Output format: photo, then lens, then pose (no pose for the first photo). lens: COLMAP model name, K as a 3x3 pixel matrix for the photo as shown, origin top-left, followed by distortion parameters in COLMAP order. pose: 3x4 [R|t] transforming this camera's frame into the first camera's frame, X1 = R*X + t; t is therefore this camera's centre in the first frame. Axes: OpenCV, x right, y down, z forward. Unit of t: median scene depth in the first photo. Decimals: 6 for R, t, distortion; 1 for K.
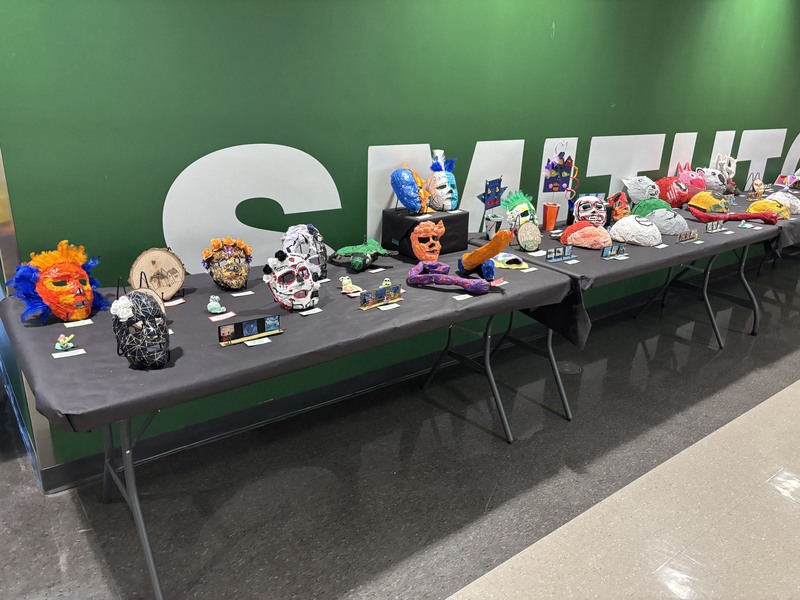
lens RADIAL K [[603.1, 0, 400.0], [0, 603.1, 299.7], [0, 0, 1]] dist [0.035575, -0.056904]
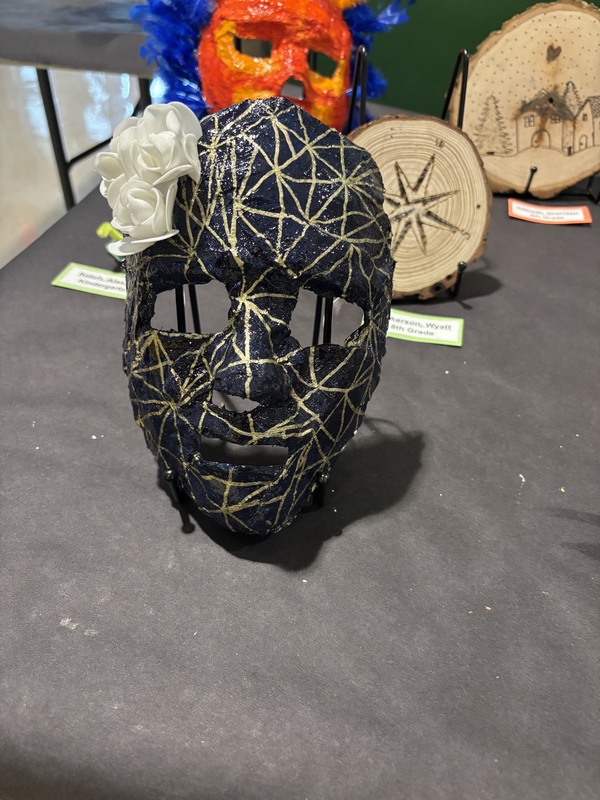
lens RADIAL K [[603.1, 0, 300.7], [0, 603.1, 400.5], [0, 0, 1]] dist [0.035575, -0.056904]
pose [[0.629885, 0.509226, -0.586458, -0.254525], [-0.275942, 0.852537, 0.443889, -0.016777], [0.726017, -0.117771, 0.677517, 0.772907]]
